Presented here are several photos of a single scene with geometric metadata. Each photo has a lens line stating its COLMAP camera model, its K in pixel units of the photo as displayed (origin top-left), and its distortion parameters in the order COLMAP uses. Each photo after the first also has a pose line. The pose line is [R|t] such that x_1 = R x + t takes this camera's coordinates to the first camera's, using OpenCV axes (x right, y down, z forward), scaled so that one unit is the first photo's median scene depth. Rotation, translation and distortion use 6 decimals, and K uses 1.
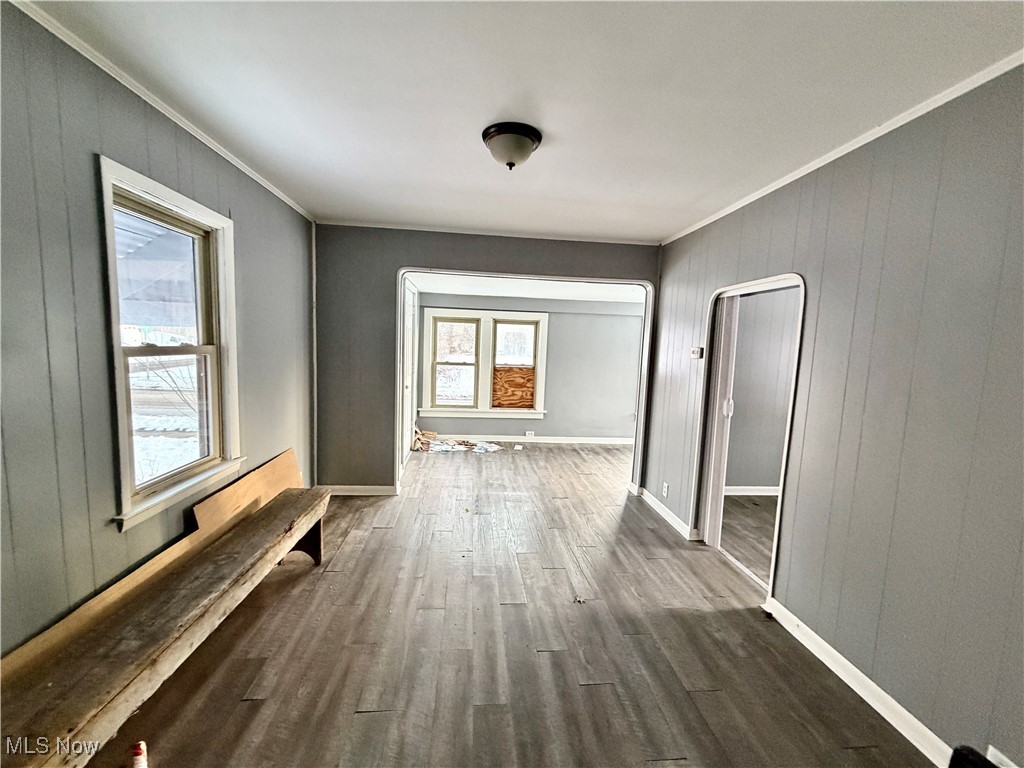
lens RADIAL K [[411.6, 0, 507.2], [0, 411.6, 386.5], [0, 0, 1]] dist [0.000590, -0.000060]
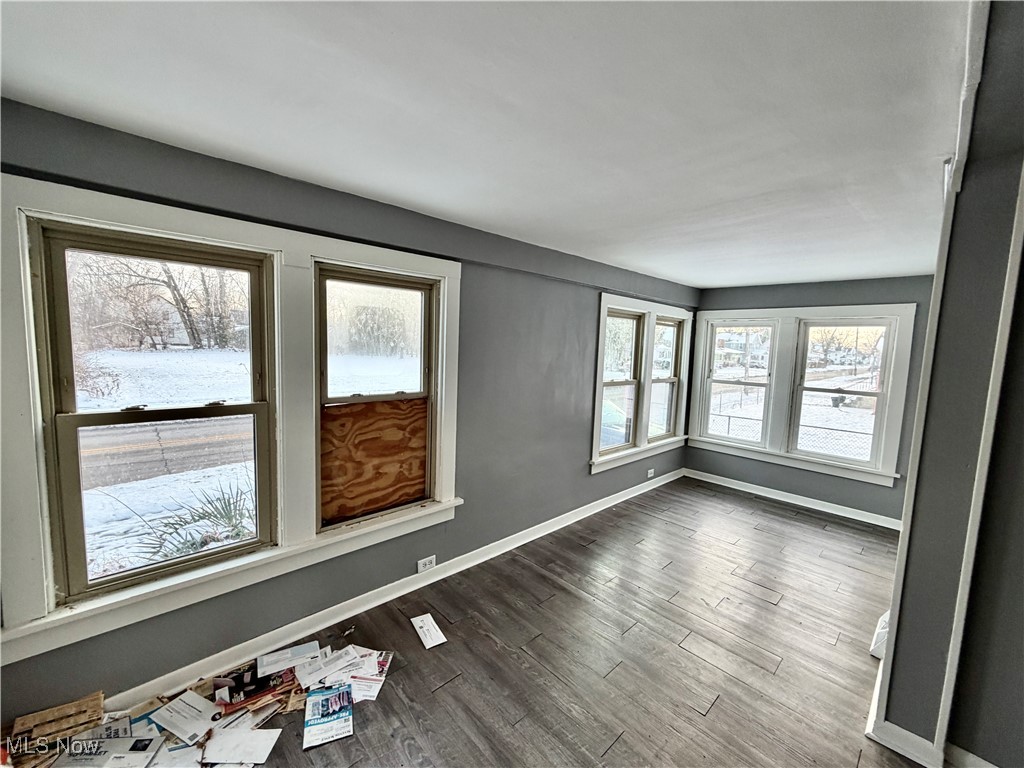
lens RADIAL K [[411.6, 0, 508.7], [0, 411.6, 382.8], [0, 0, 1]] dist [0.000590, -0.000060]
pose [[0.795353, -0.062085, 0.602958, -0.110953], [0.053398, 0.998050, 0.032331, -0.069914], [-0.603790, 0.006482, 0.797117, 0.634836]]
